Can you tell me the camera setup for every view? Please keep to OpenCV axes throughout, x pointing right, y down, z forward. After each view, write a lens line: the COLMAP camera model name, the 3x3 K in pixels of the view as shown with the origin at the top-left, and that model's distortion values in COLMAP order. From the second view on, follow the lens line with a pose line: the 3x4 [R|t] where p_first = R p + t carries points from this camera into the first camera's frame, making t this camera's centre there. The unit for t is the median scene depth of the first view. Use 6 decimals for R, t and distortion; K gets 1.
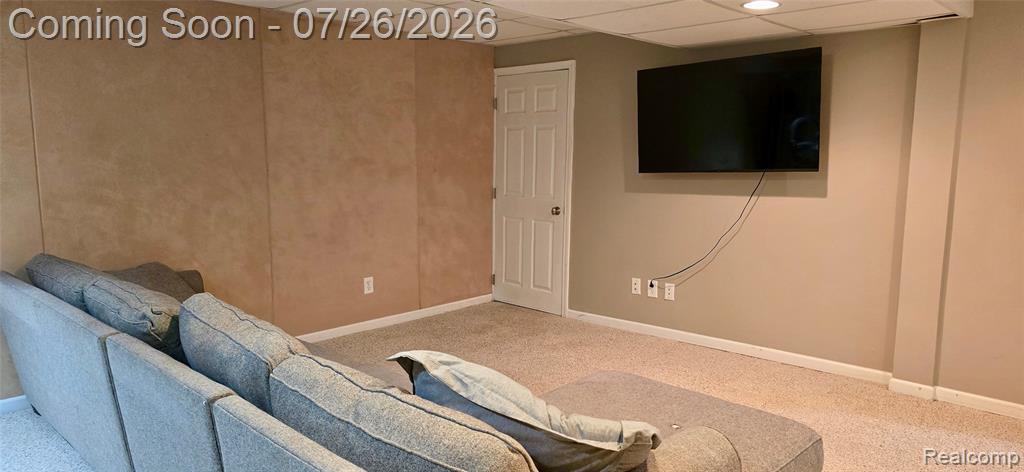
lens RADIAL K [[684.3, 0, 524.4], [0, 684.3, 243.0], [0, 0, 1]] dist [0.091373, -0.094521]
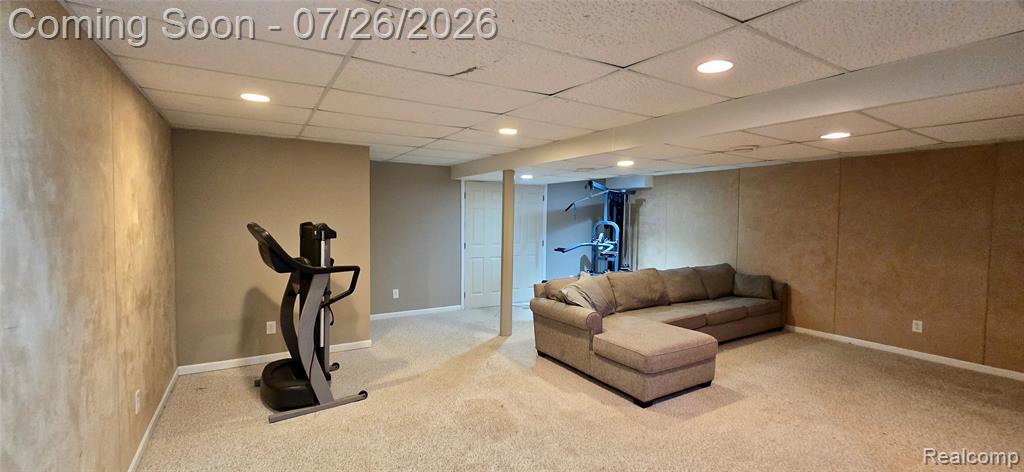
lens RADIAL K [[415.2, 0, 509.7], [0, 415.2, 233.9], [0, 0, 1]] dist [-0.002103, -0.000113]
pose [[-0.259963, 0.031623, -0.965101, 0.990087], [-0.144100, 0.987001, 0.071156, -0.081386], [0.954806, 0.157569, -0.252027, 0.467632]]
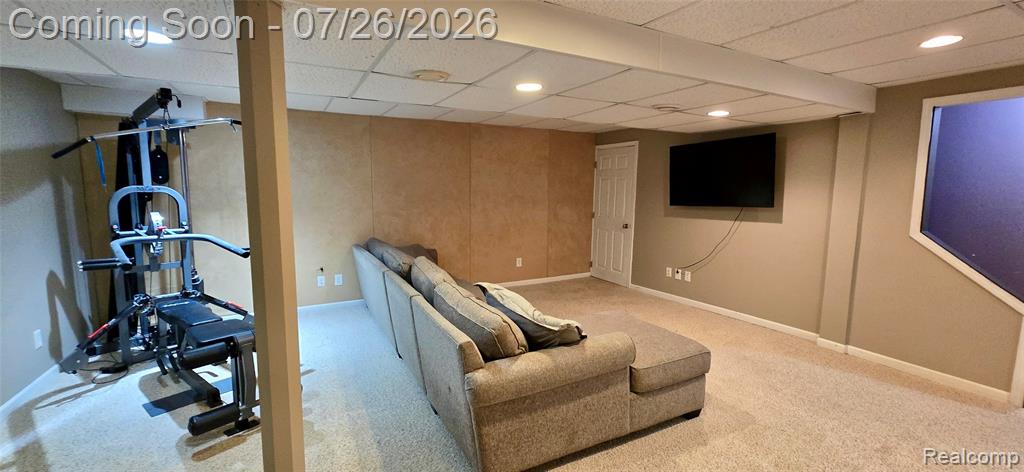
lens RADIAL K [[415.2, 0, 509.7], [0, 415.2, 233.9], [0, 0, 1]] dist [-0.002103, -0.000113]
pose [[0.947635, 0.037898, -0.317098, 0.132482], [-0.045467, 0.998830, -0.016501, 0.003900], [0.316102, 0.030054, 0.948249, -0.115859]]
